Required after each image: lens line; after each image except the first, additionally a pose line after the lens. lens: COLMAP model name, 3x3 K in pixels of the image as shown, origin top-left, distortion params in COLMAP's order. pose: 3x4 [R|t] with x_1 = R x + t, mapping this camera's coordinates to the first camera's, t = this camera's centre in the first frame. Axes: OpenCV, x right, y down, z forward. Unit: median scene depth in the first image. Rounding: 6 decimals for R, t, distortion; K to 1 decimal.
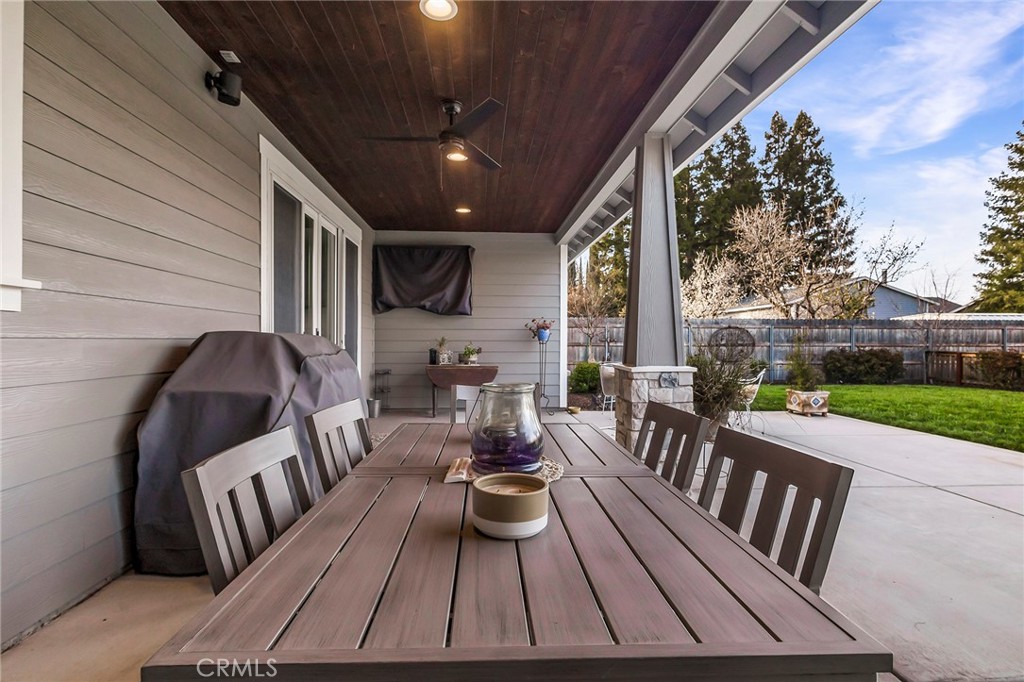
lens RADIAL K [[493.7, 0, 512.0], [0, 493.7, 341.0], [0, 0, 1]] dist [-0.001343, -0.000686]
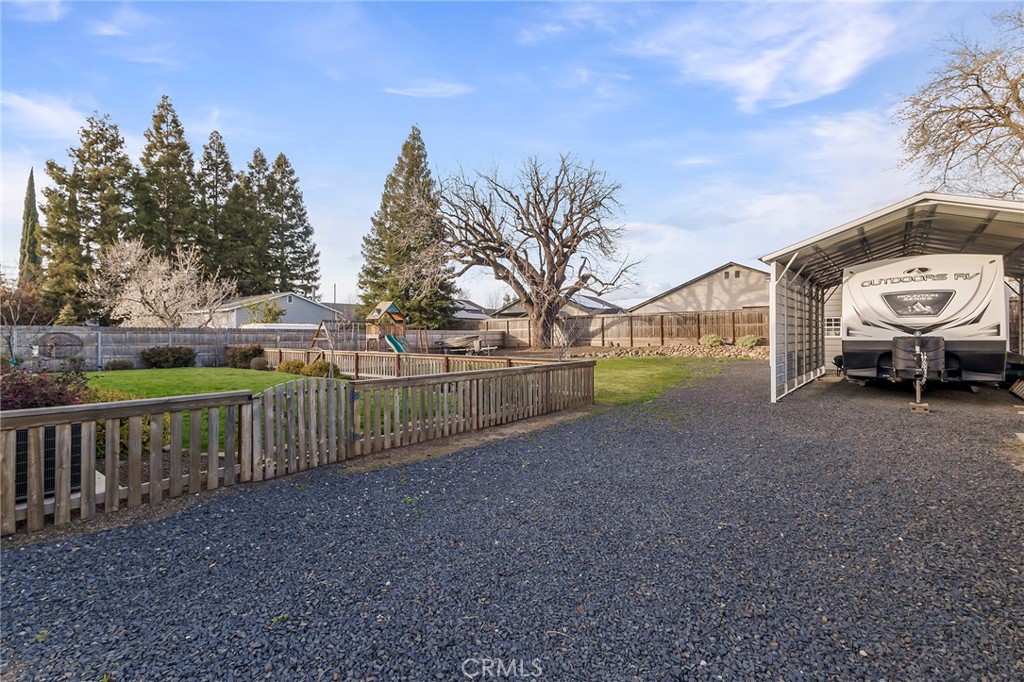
lens RADIAL K [[477.8, 0, 506.5], [0, 477.8, 335.6], [0, 0, 1]] dist [0.012066, 0.000203]
pose [[0.678798, -0.003117, 0.734318, 0.293826], [0.001421, 0.999995, 0.002931, -0.023154], [-0.734323, -0.000947, 0.678799, -0.873686]]
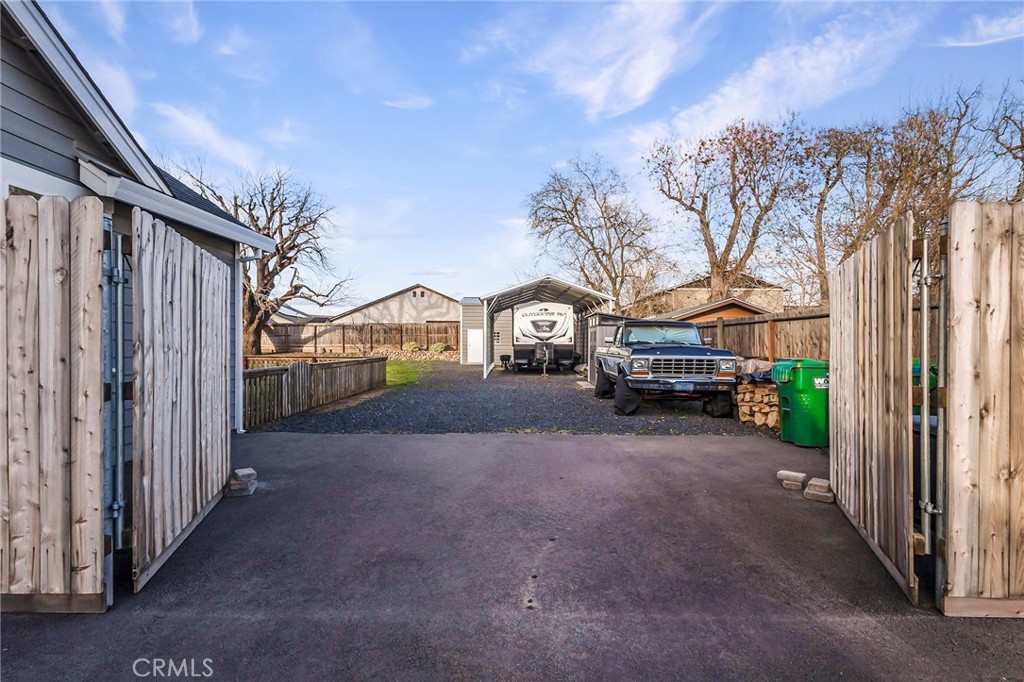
lens RADIAL K [[485.7, 0, 512.0], [0, 485.7, 341.0], [0, 0, 1]] dist [0.001887, -0.000049]
pose [[0.061991, 0.007550, 0.998048, -0.222070], [-0.007446, 0.999947, -0.007102, -0.012223], [-0.998049, -0.006991, 0.062044, -0.832047]]
